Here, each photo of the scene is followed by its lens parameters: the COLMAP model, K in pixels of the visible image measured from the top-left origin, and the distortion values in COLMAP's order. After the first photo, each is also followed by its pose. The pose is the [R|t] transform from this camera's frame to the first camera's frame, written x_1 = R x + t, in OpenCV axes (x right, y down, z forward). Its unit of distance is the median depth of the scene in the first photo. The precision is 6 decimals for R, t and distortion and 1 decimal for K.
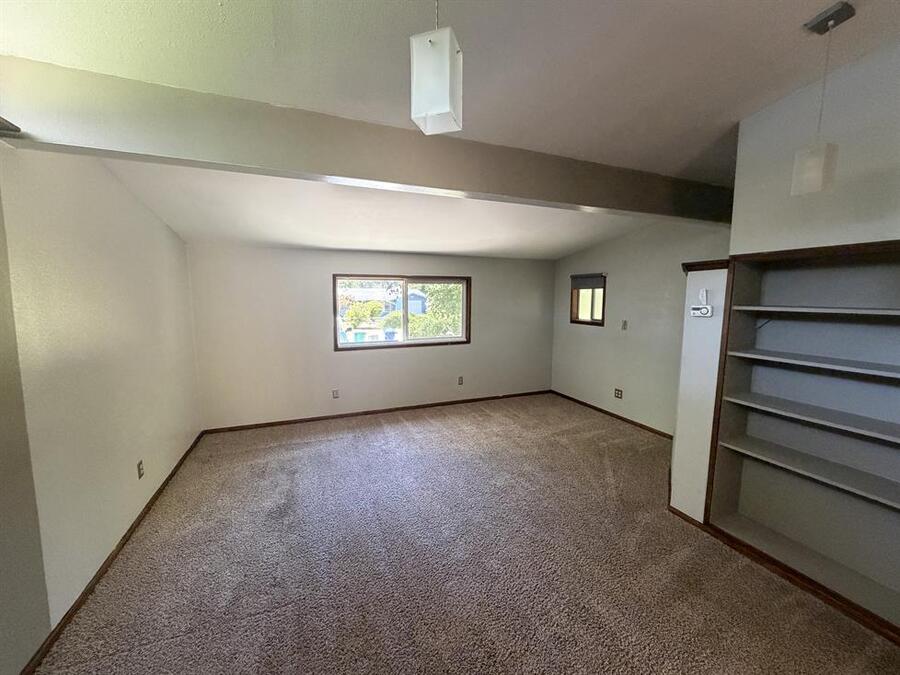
lens RADIAL K [[358.6, 0, 447.8], [0, 358.6, 338.4], [0, 0, 1]] dist [0.000335, -0.000338]
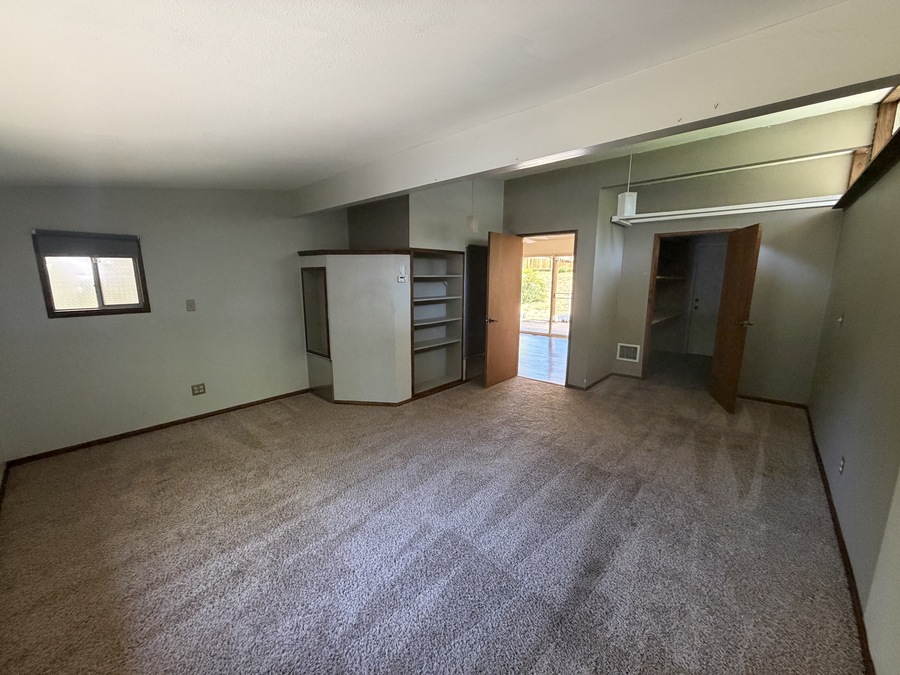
lens RADIAL K [[358.6, 0, 447.8], [0, 358.6, 338.4], [0, 0, 1]] dist [0.000335, -0.000338]
pose [[-0.435794, -0.160211, 0.885673, -0.495668], [0.105551, 0.968143, 0.227065, -0.087707], [-0.893836, 0.192437, -0.405000, 0.822571]]
